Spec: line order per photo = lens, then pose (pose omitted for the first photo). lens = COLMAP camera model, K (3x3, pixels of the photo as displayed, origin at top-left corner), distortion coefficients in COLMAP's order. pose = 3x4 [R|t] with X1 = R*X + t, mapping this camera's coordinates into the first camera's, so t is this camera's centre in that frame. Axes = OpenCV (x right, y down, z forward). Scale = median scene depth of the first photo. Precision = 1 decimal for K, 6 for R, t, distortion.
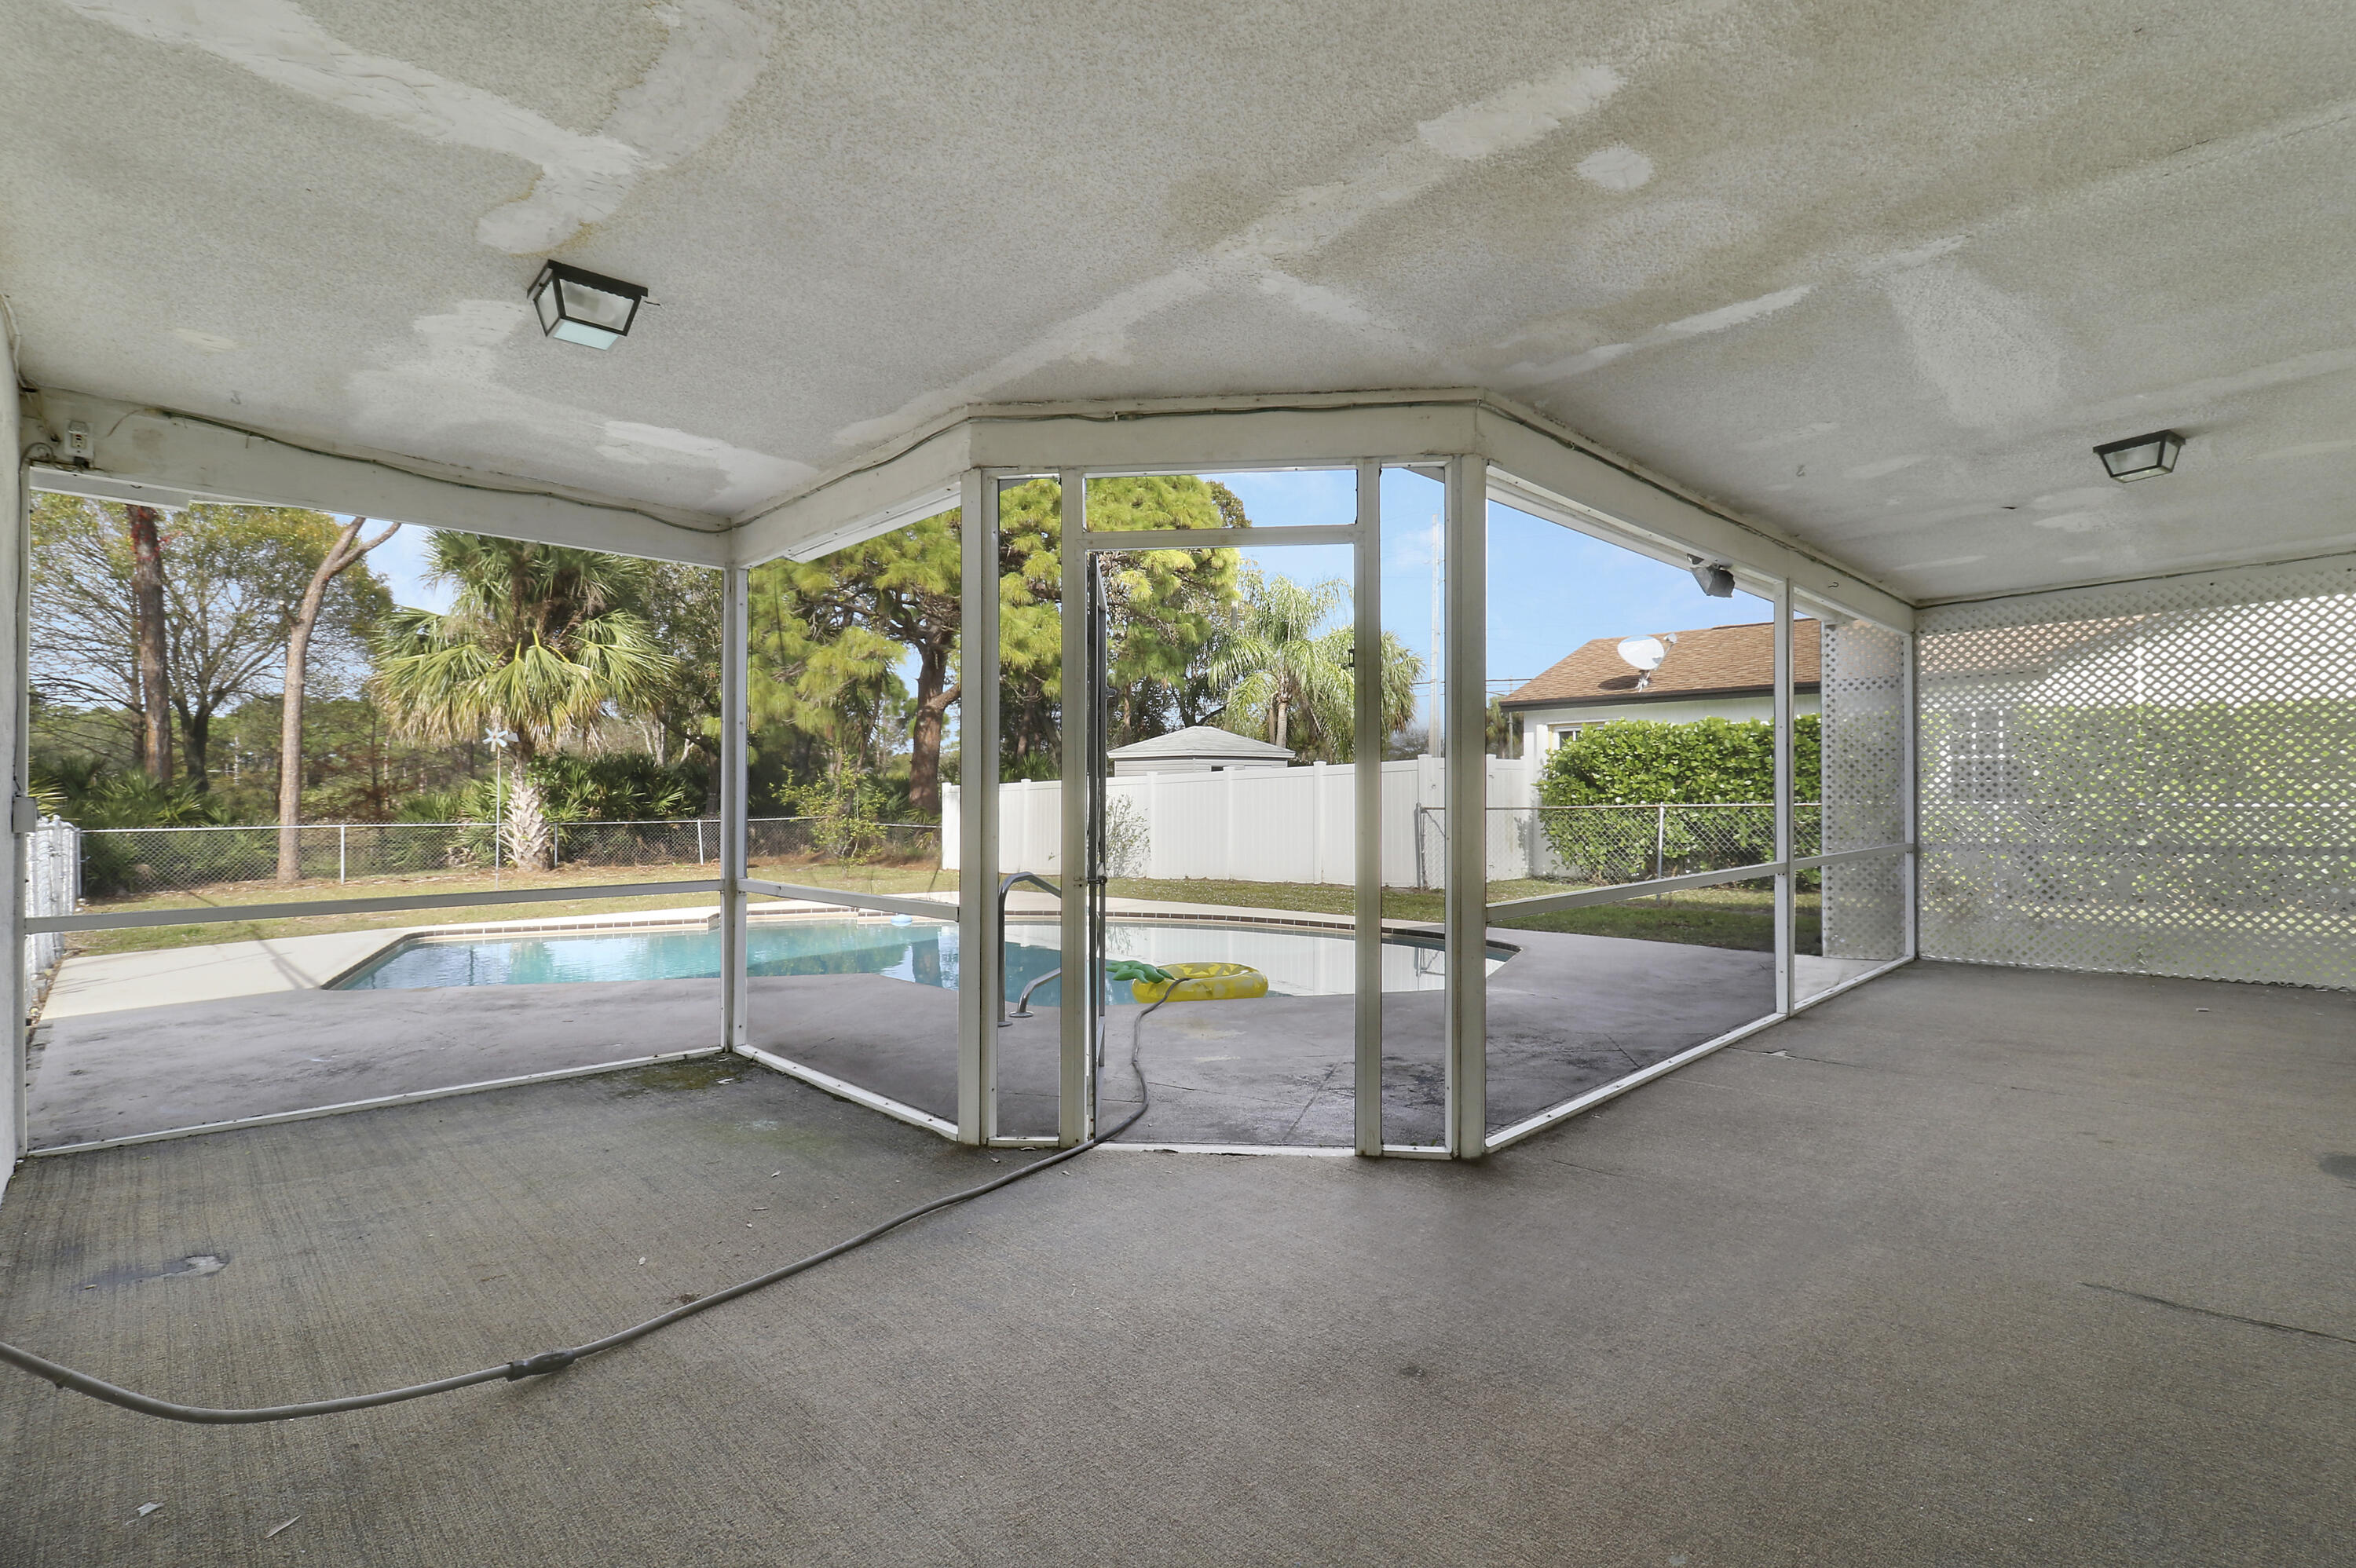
lens RADIAL K [[1114.0, 0, 1169.9], [0, 1114.0, 807.0], [0, 0, 1]] dist [0.006004, -0.013460]
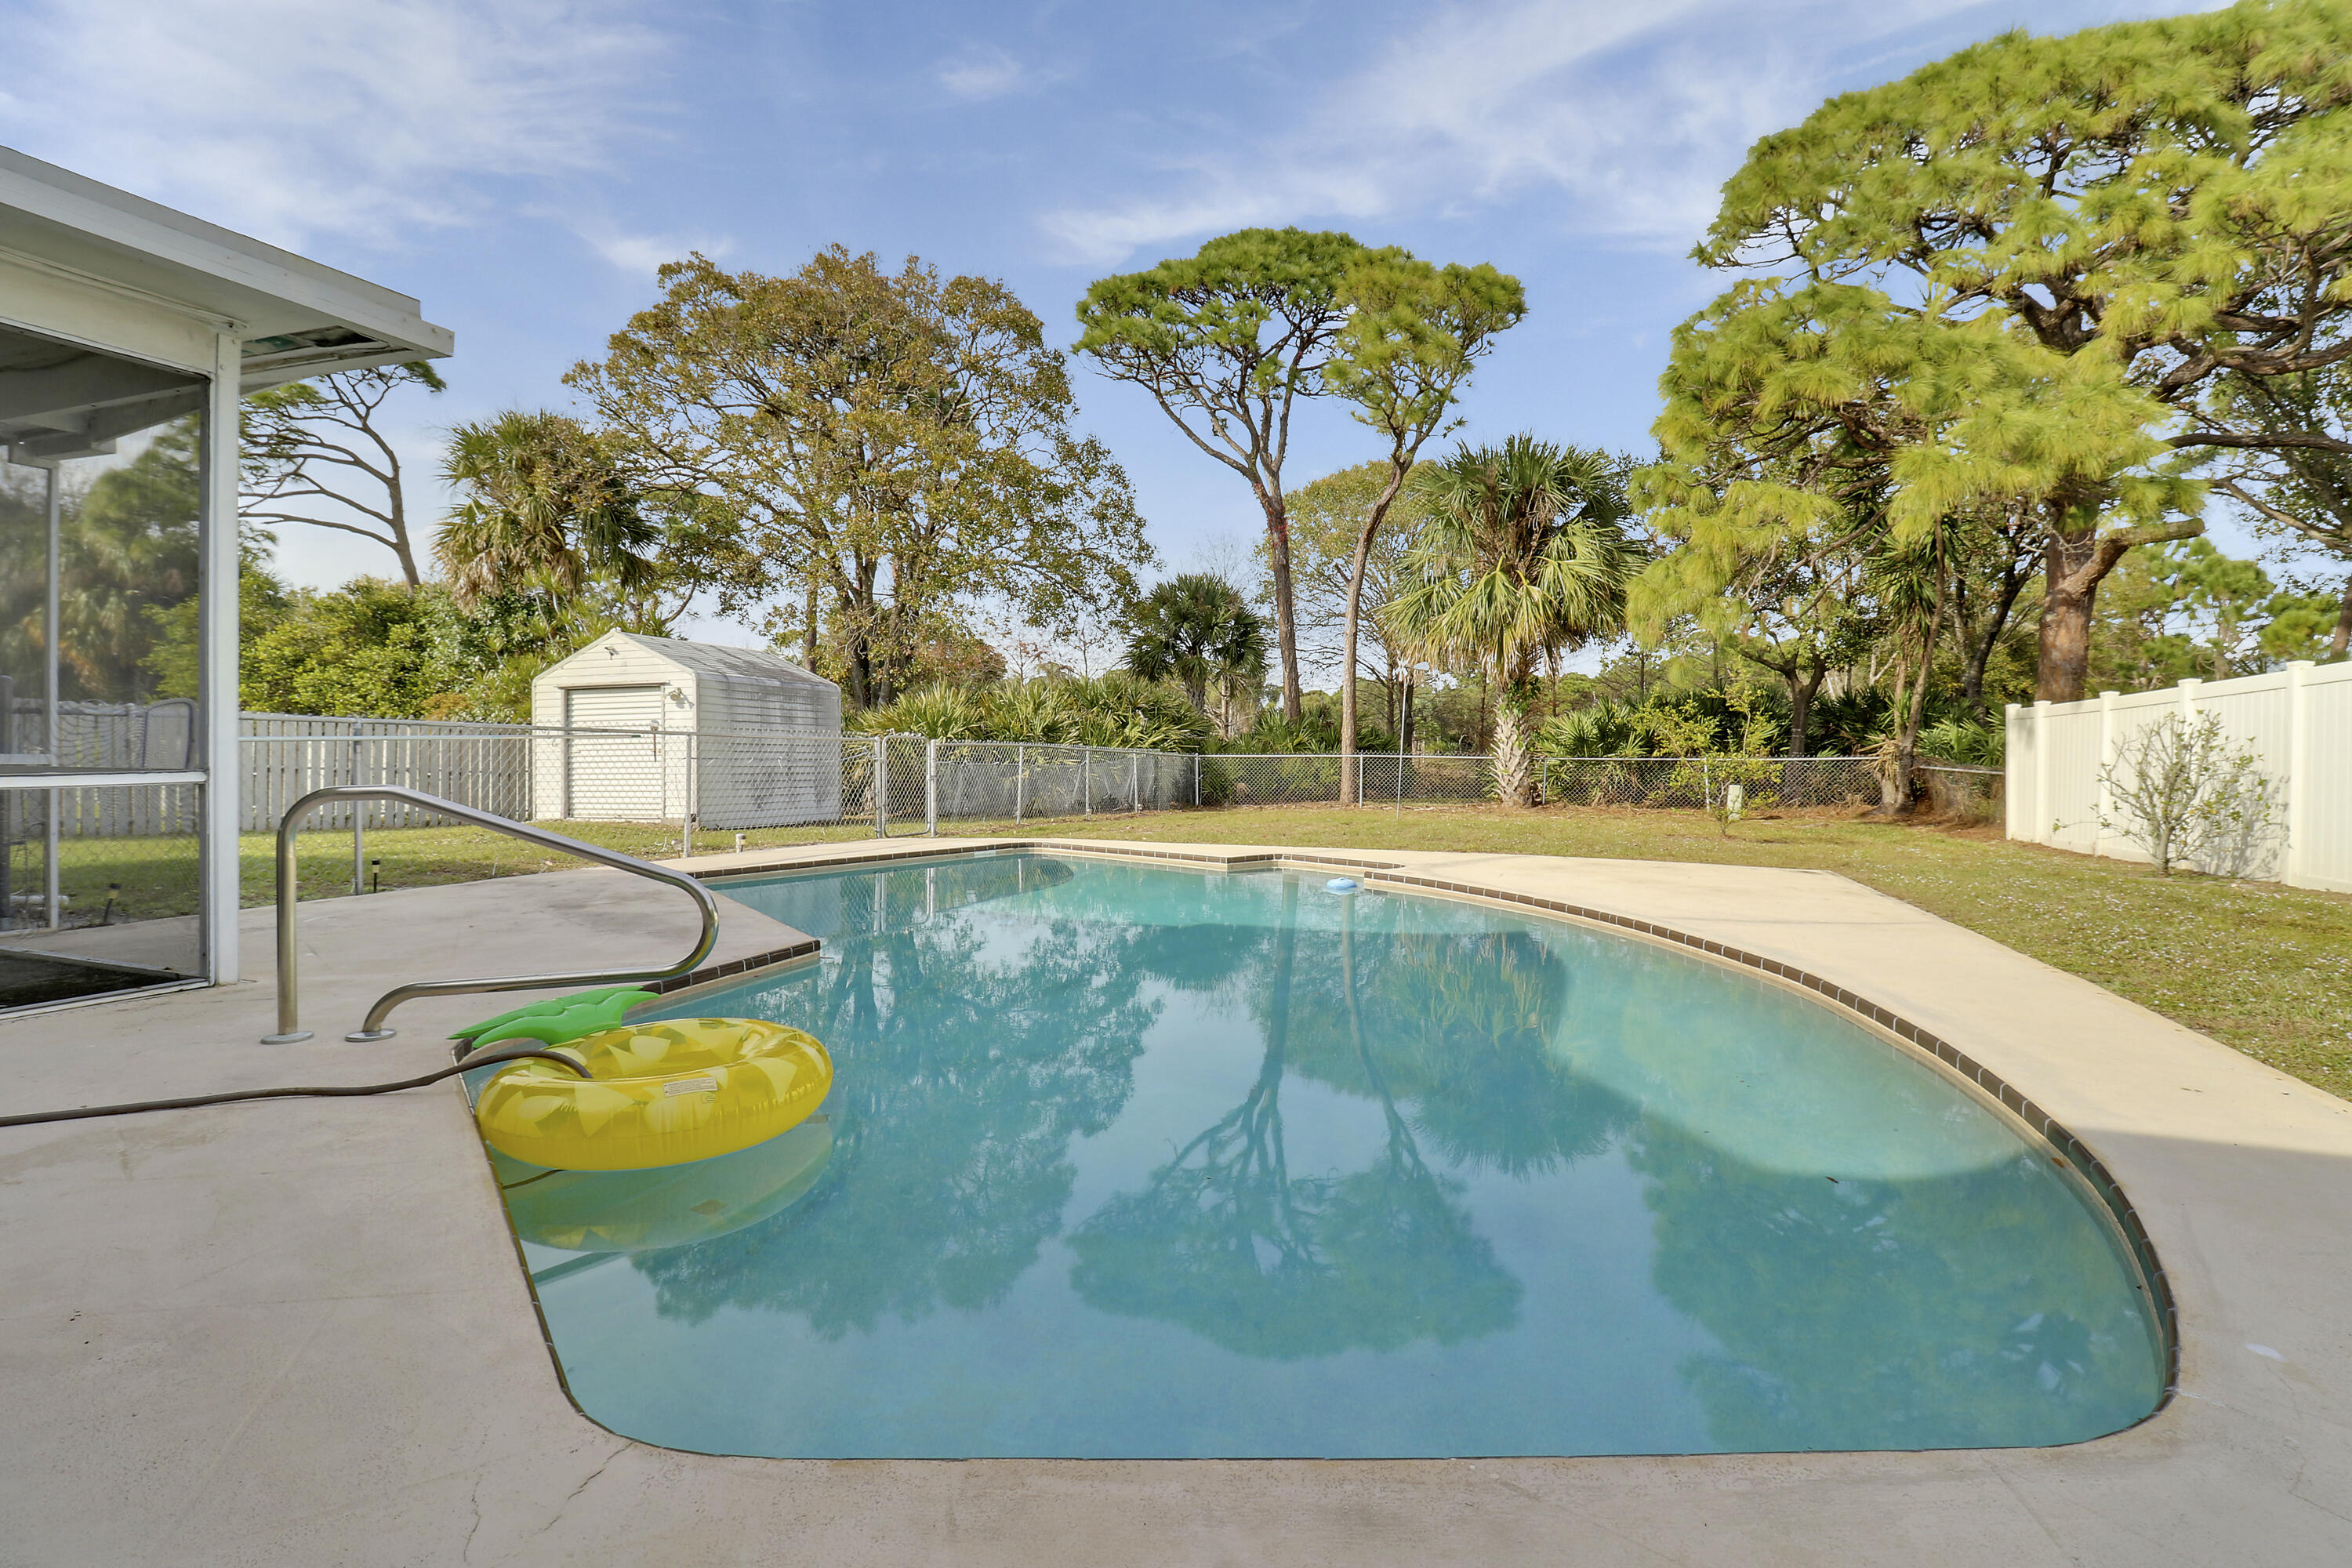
lens RADIAL K [[1112.2, 0, 1202.4], [0, 1112.2, 753.5], [0, 0, 1]] dist [0.006004, -0.013460]
pose [[0.453953, 0.010552, -0.890963, 0.192544], [-0.013913, 0.999892, 0.004753, 0.011976], [0.890917, 0.010238, 0.454050, 0.378781]]
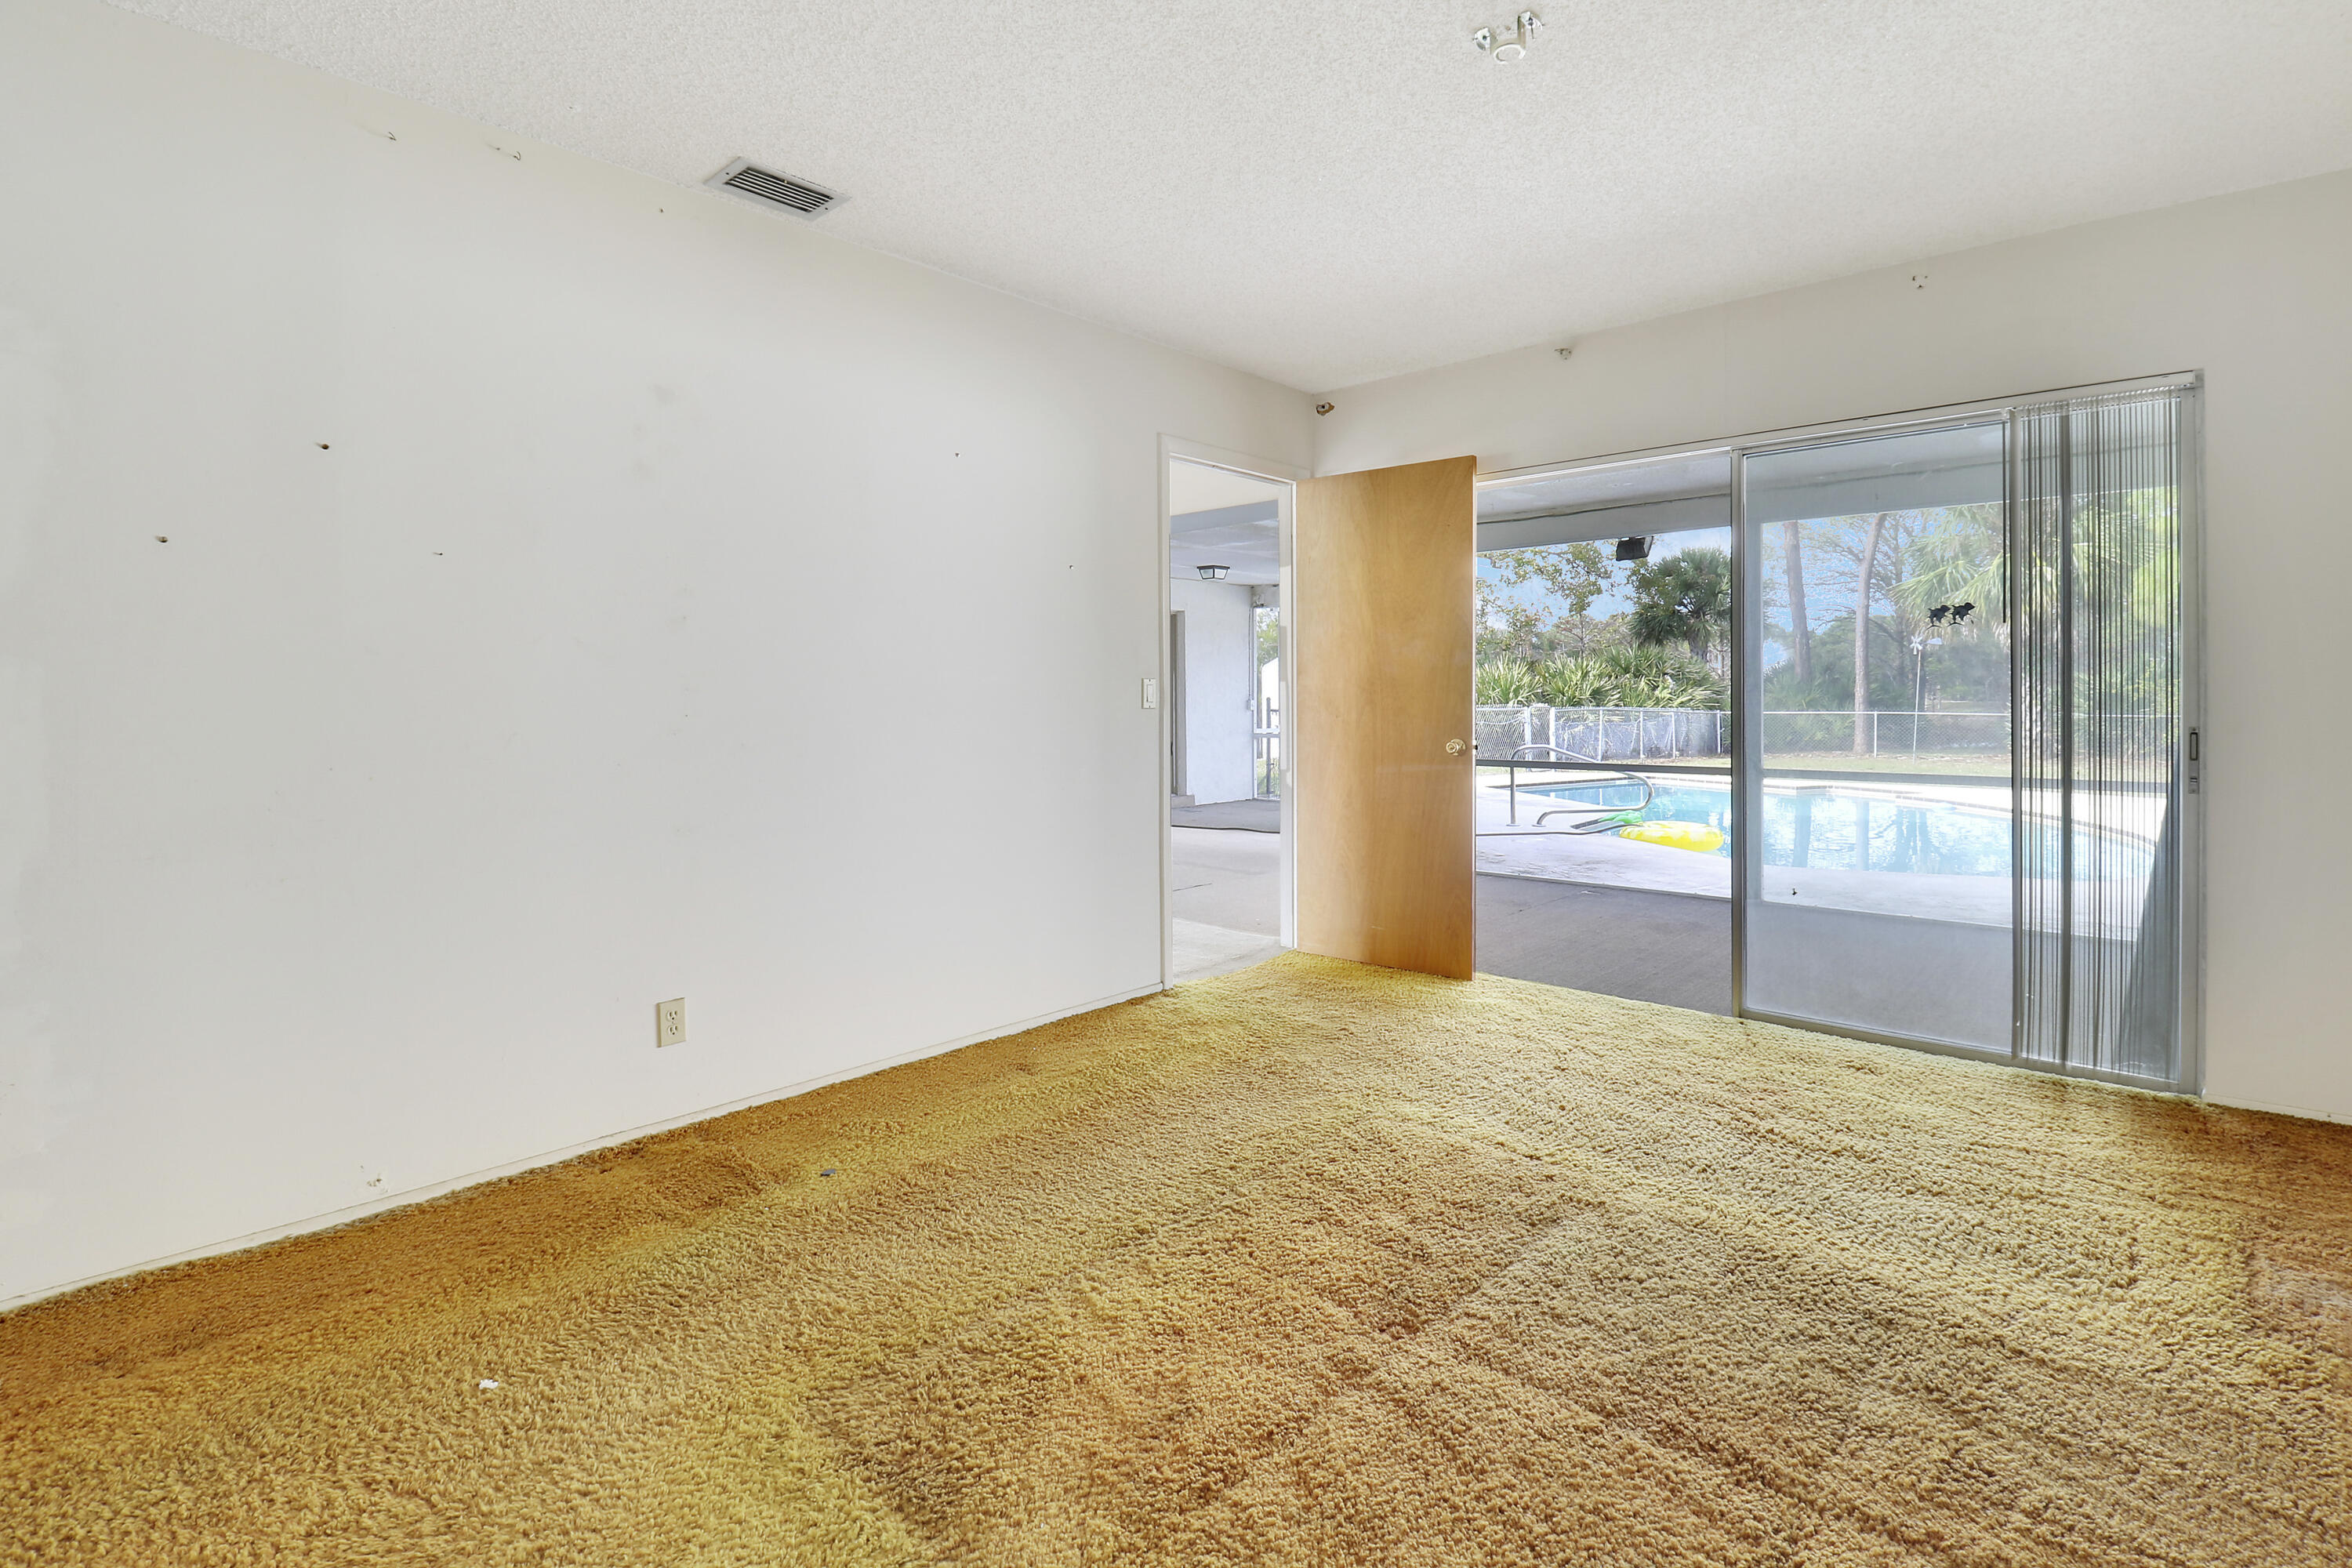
lens RADIAL K [[1112.2, 0, 1197.5], [0, 1112.2, 704.6], [0, 0, 1]] dist [0.006004, -0.013460]
pose [[0.076175, 0.013471, -0.997003, 0.540988], [-0.002296, 0.999908, 0.013334, -0.008589], [0.997092, 0.001273, 0.076199, 0.113083]]
